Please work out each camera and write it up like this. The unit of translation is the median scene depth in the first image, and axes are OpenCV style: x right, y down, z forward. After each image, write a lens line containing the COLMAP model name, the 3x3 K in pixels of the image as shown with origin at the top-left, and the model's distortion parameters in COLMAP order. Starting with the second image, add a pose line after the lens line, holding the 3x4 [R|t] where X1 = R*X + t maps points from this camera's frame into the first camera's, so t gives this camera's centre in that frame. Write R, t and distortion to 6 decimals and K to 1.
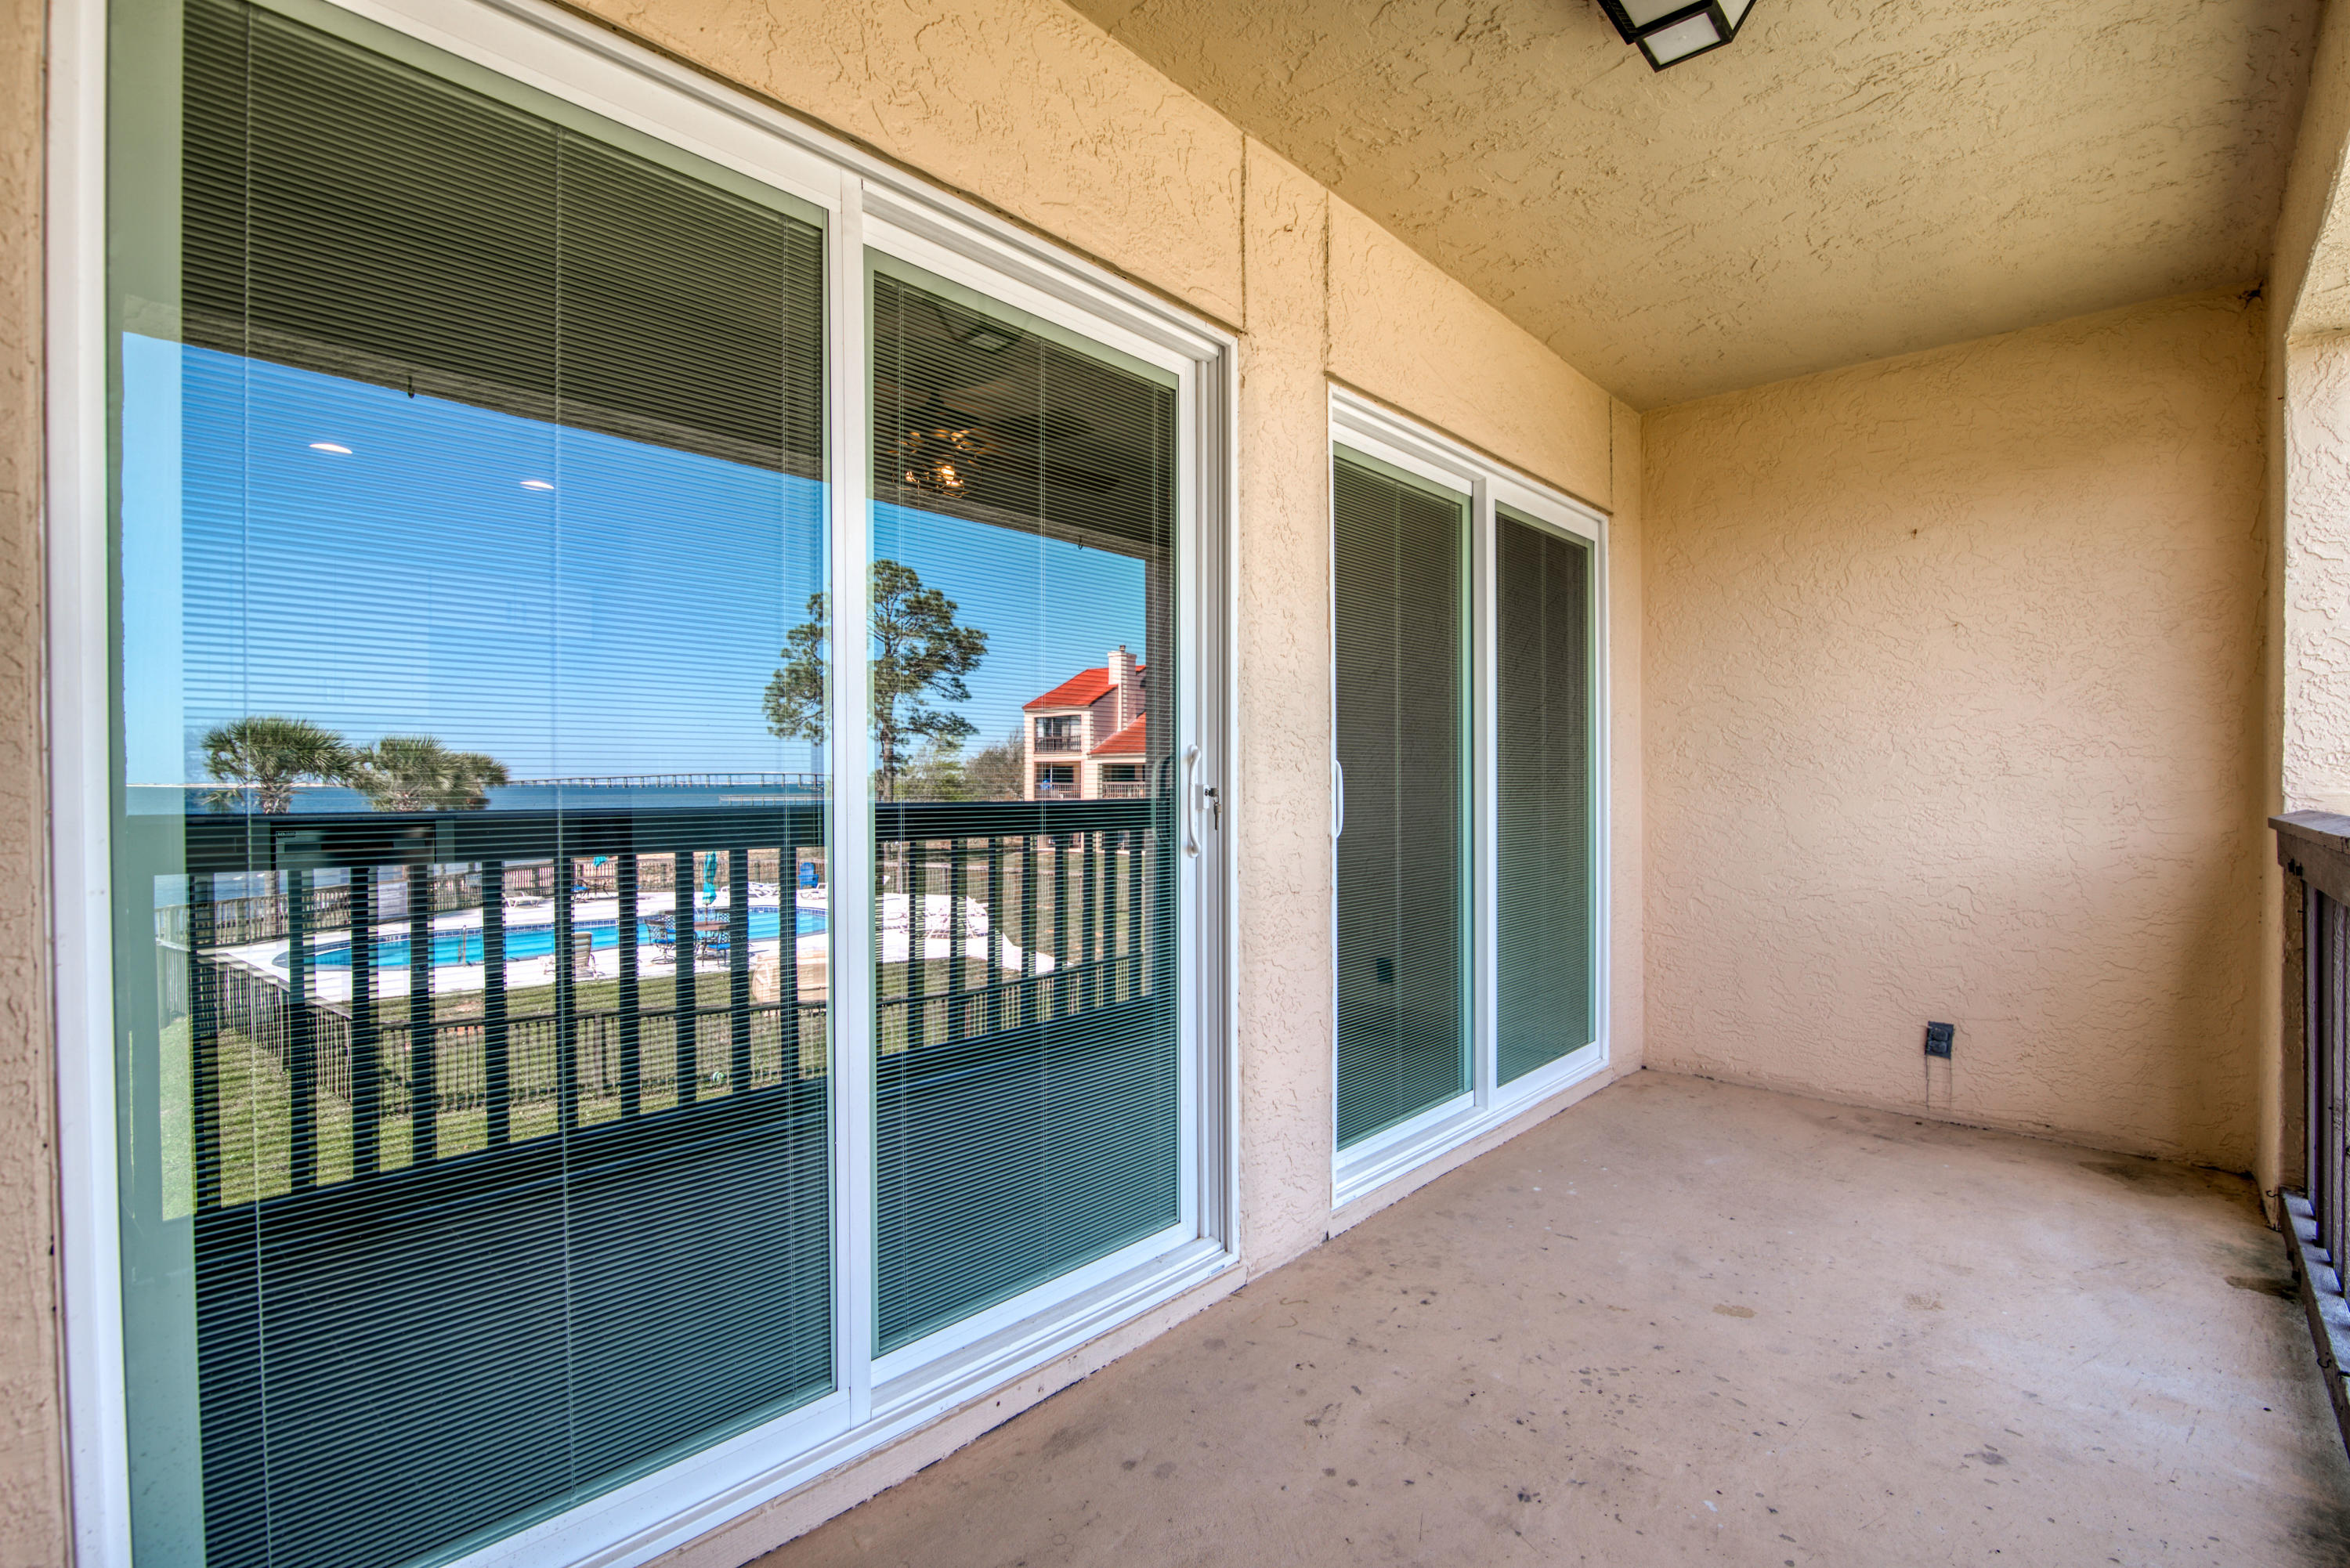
lens RADIAL K [[1085.8, 0, 1204.8], [0, 1085.8, 796.9], [0, 0, 1]] dist [-0.019831, 0.001098]
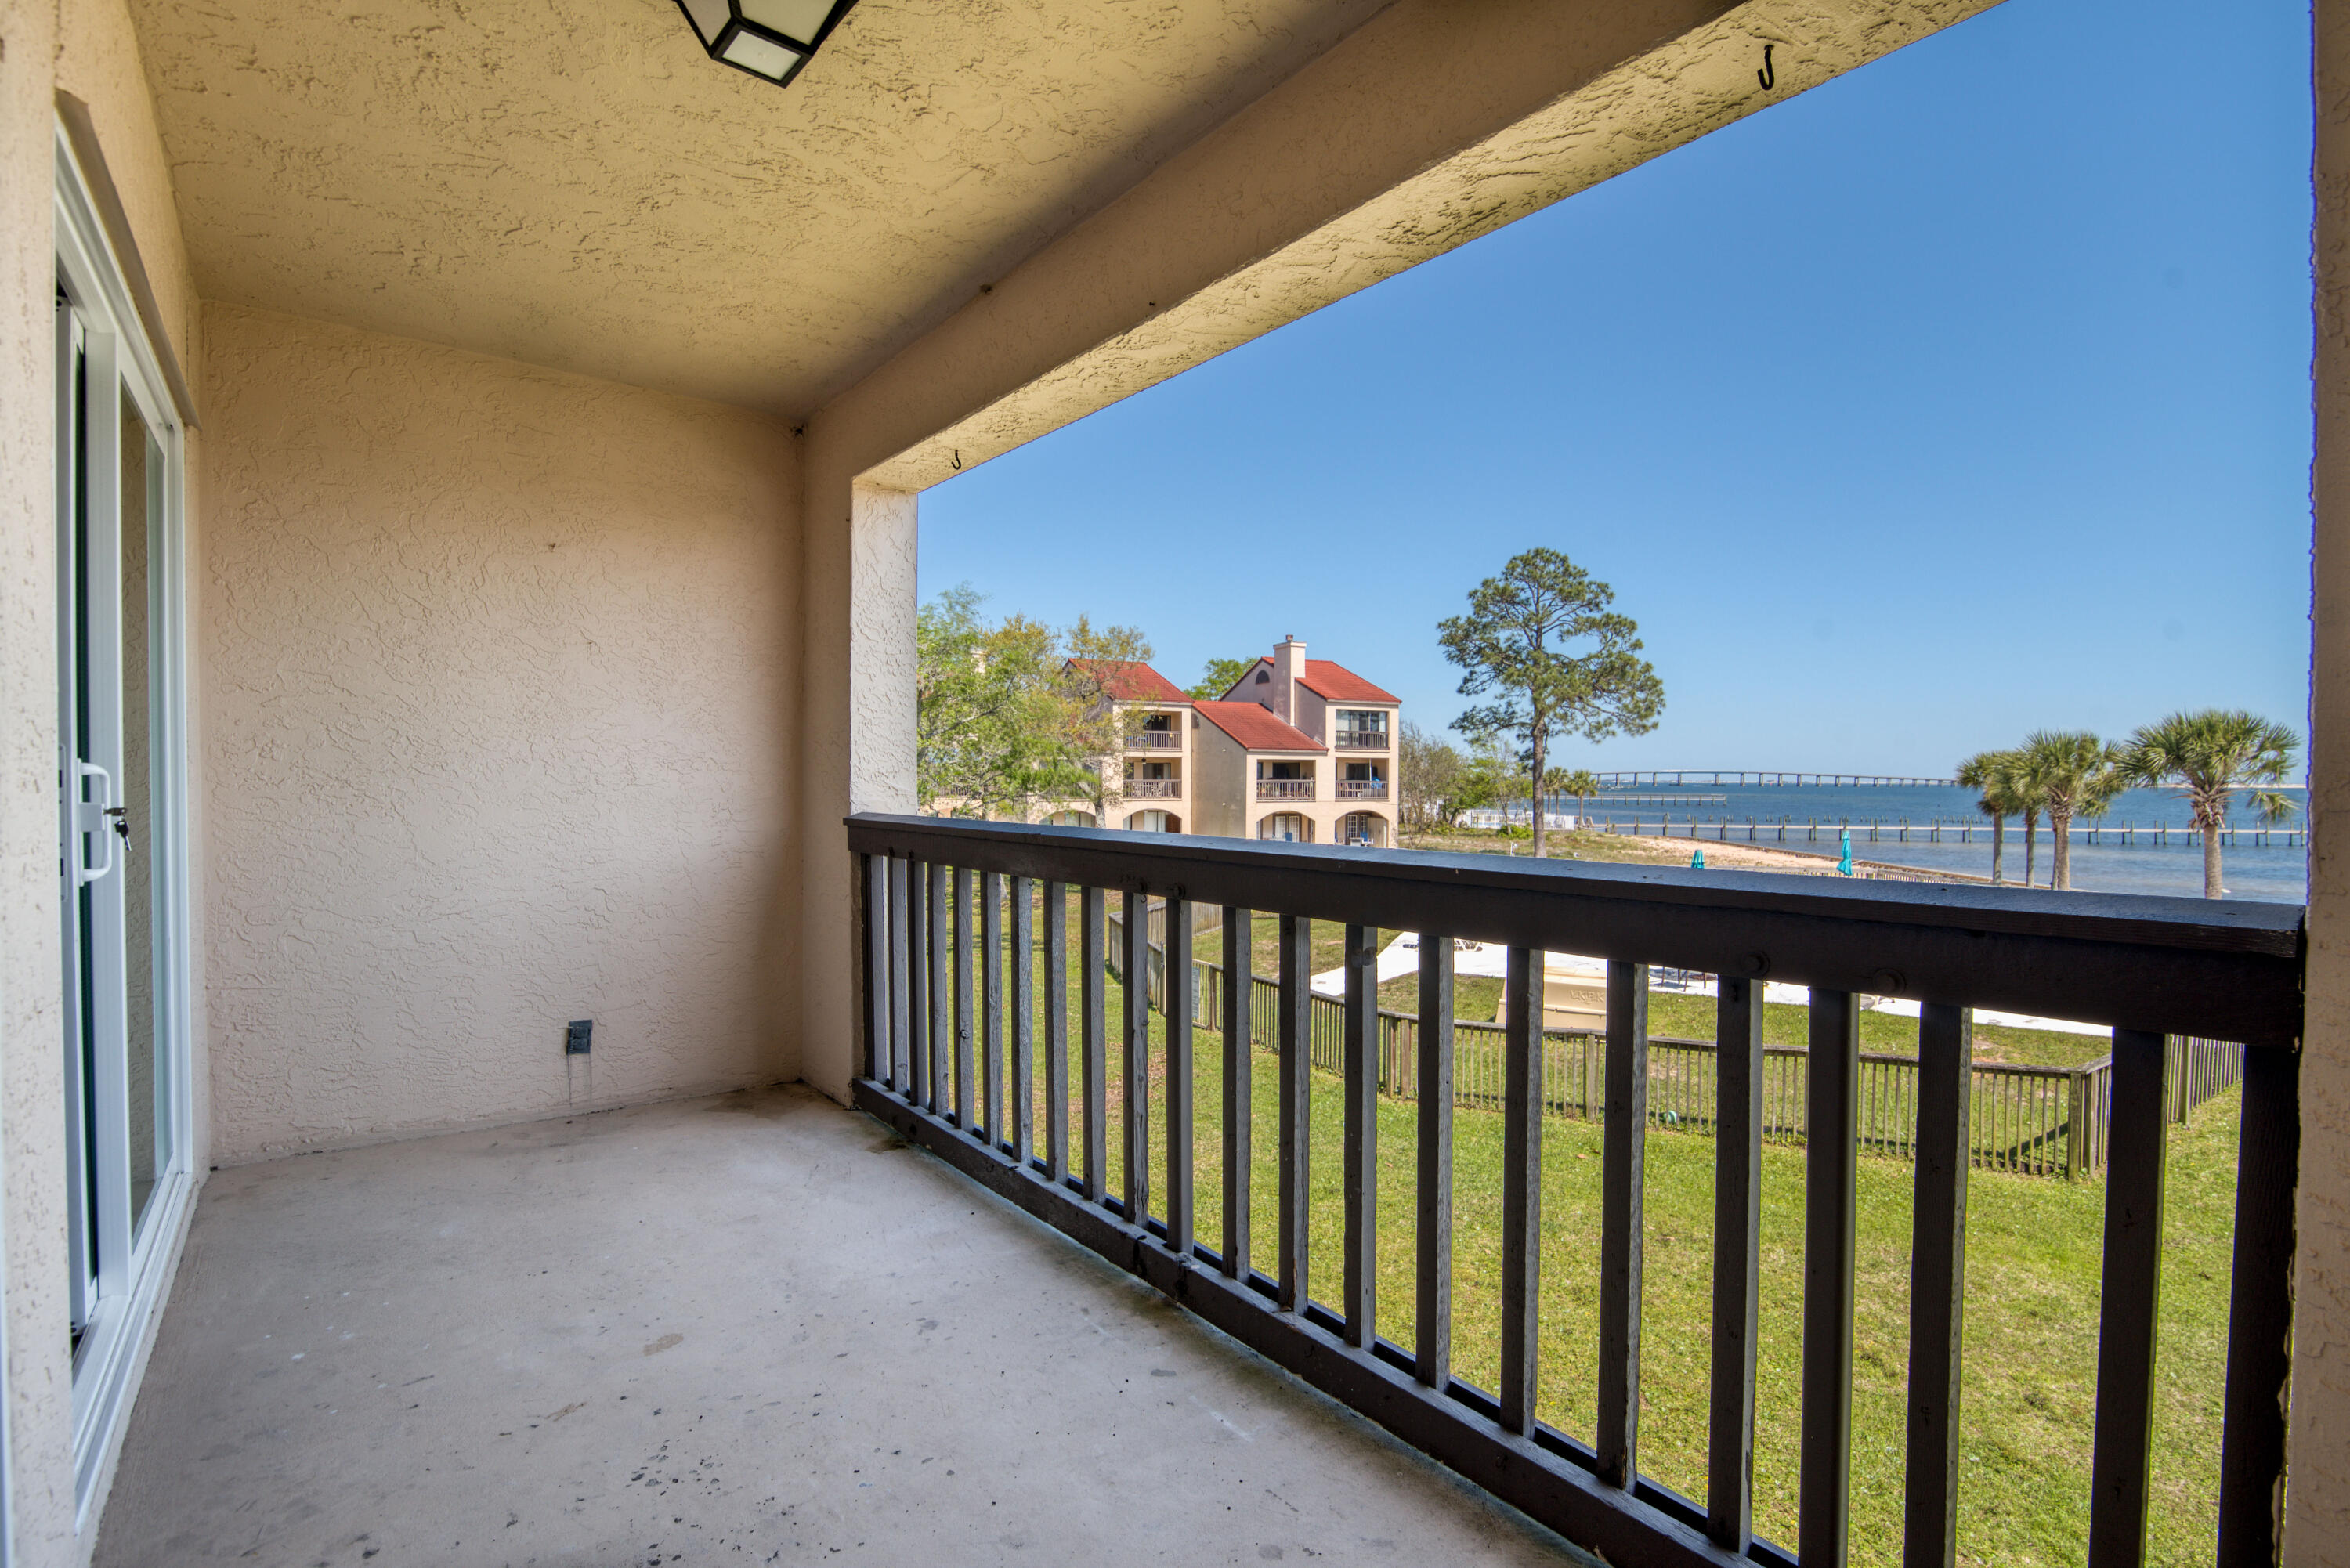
lens RADIAL K [[1085.8, 0, 1191.8], [0, 1085.8, 795.2], [0, 0, 1]] dist [-0.019831, 0.001098]
pose [[0.169501, -0.011998, 0.985457, -0.265826], [0.006142, 0.999919, 0.011117, -0.019139], [-0.985511, 0.004168, 0.169561, 0.250653]]
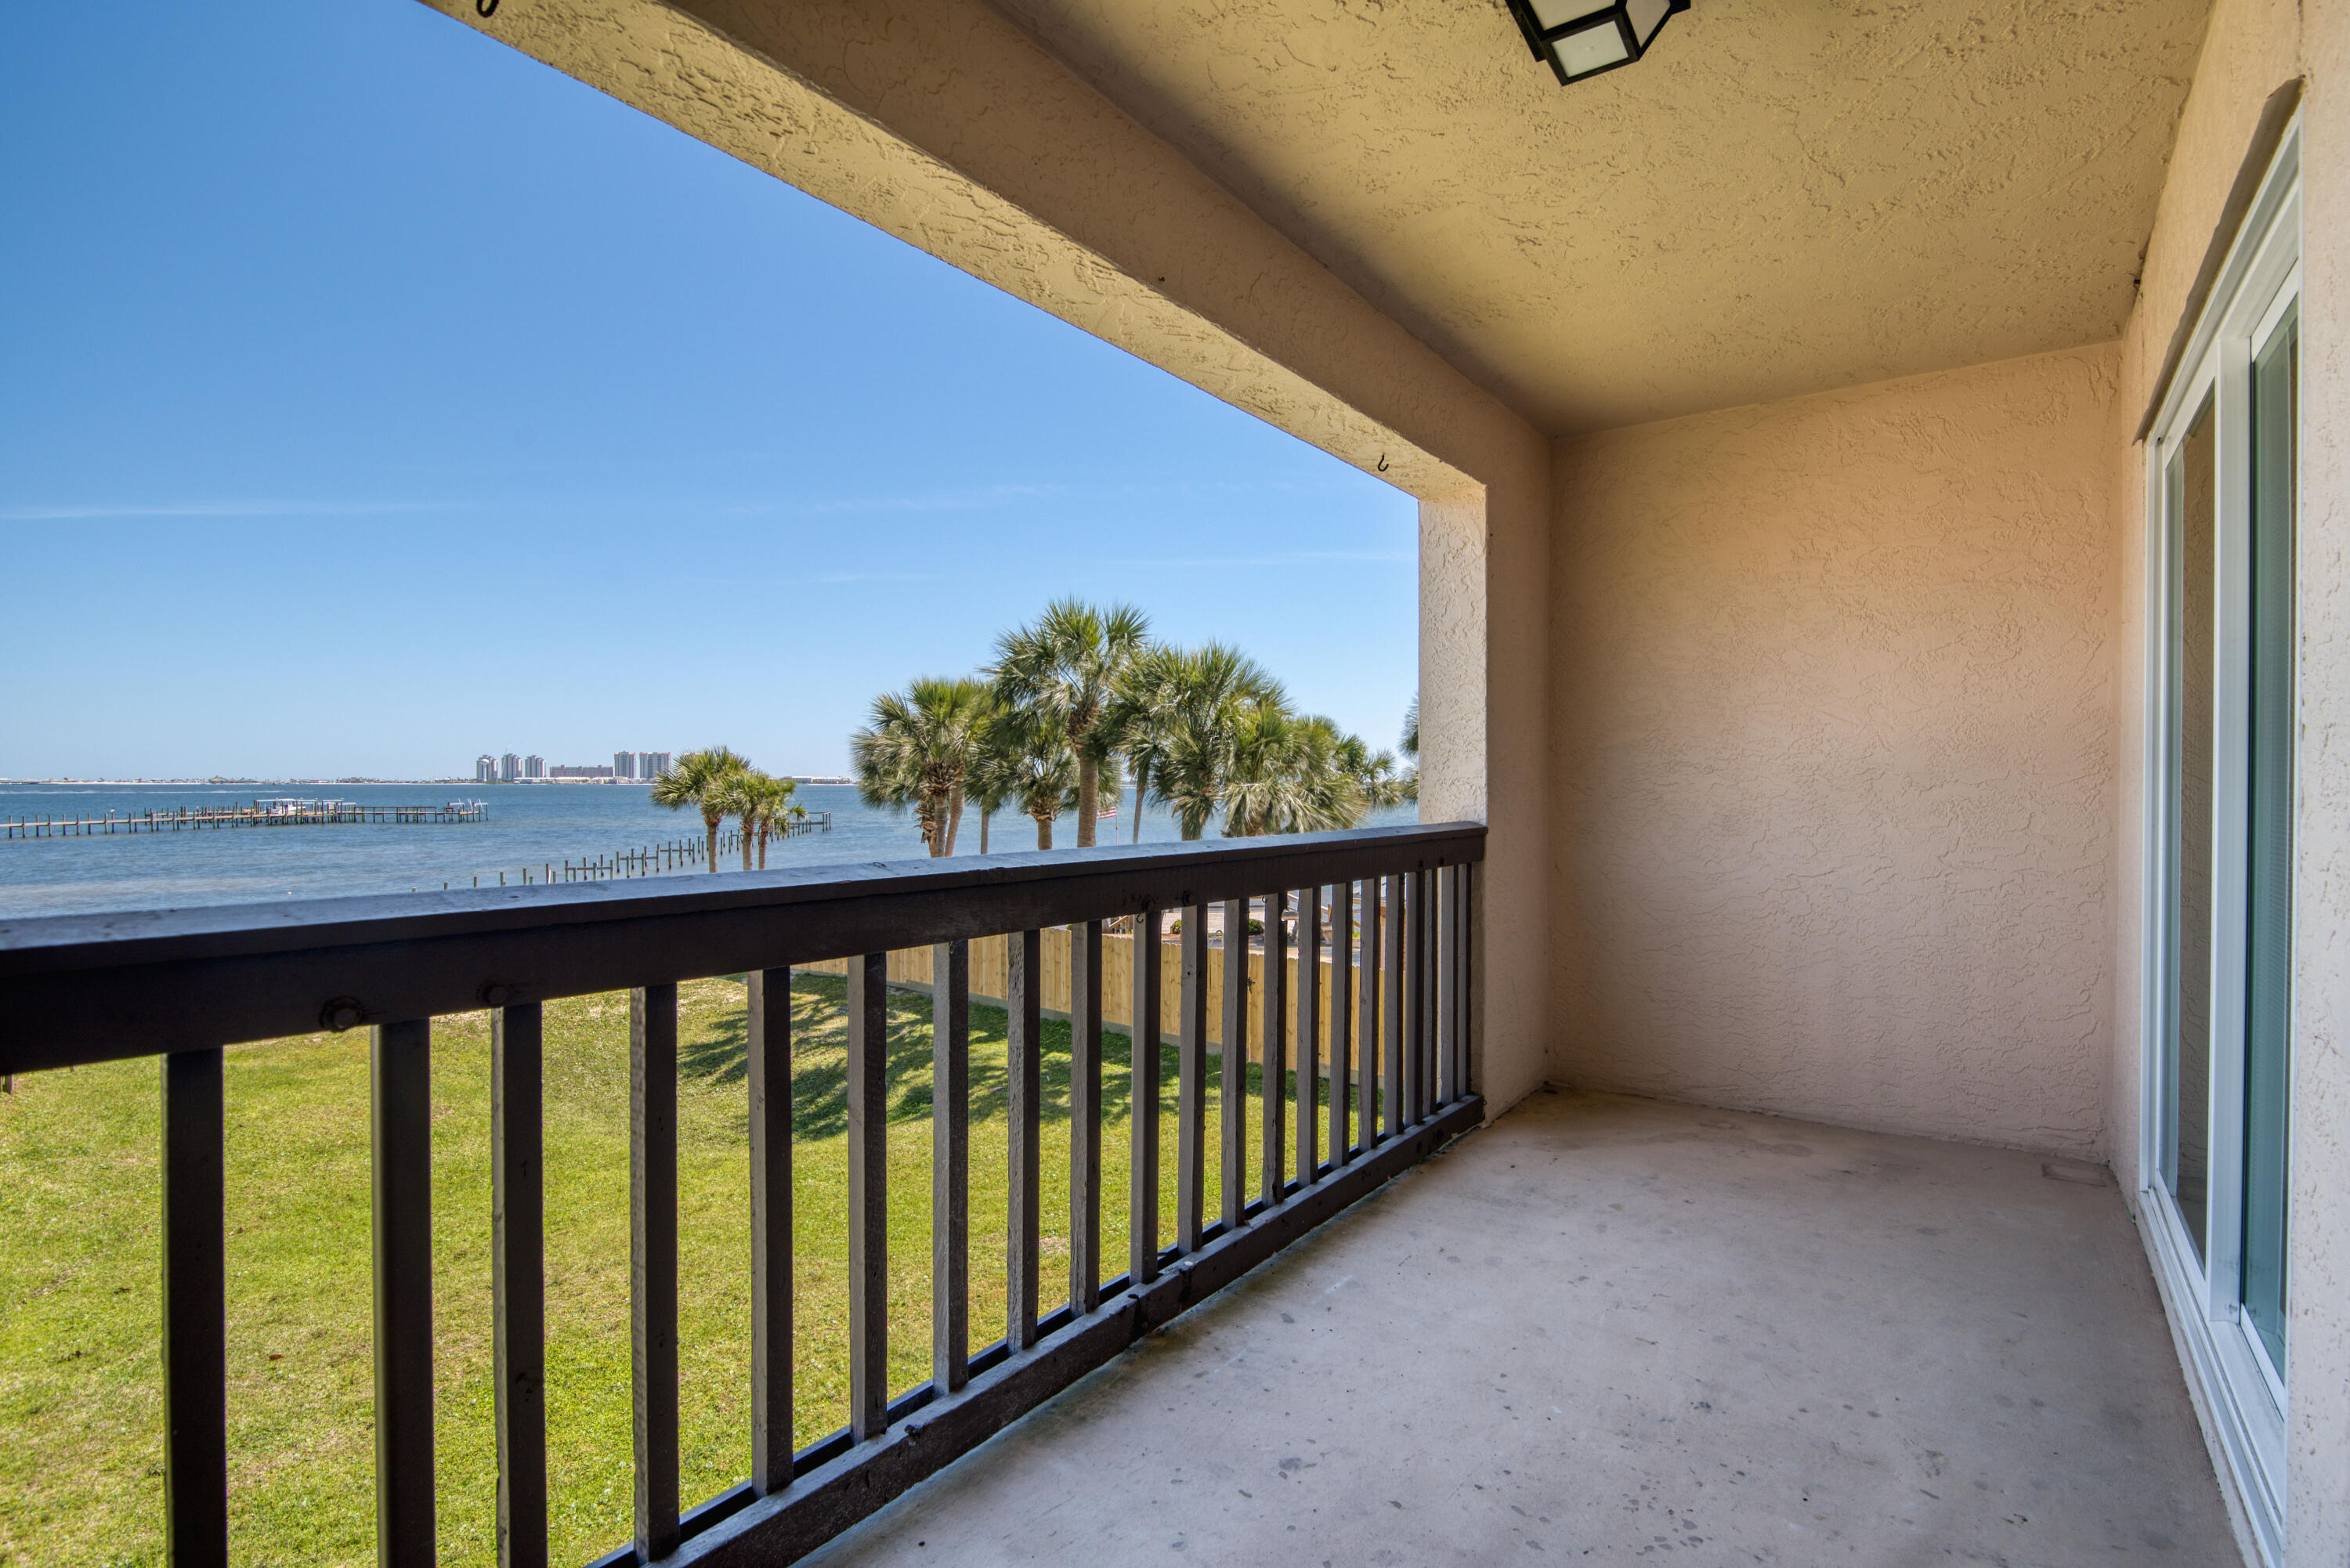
lens RADIAL K [[1085.8, 0, 1200.0], [0, 1085.8, 795.5], [0, 0, 1]] dist [-0.019831, 0.001098]
pose [[-0.996563, 0.001170, -0.082825, 0.494901], [-0.000708, 0.999743, 0.022642, -0.032098], [0.082830, 0.022623, -0.996307, 1.100466]]
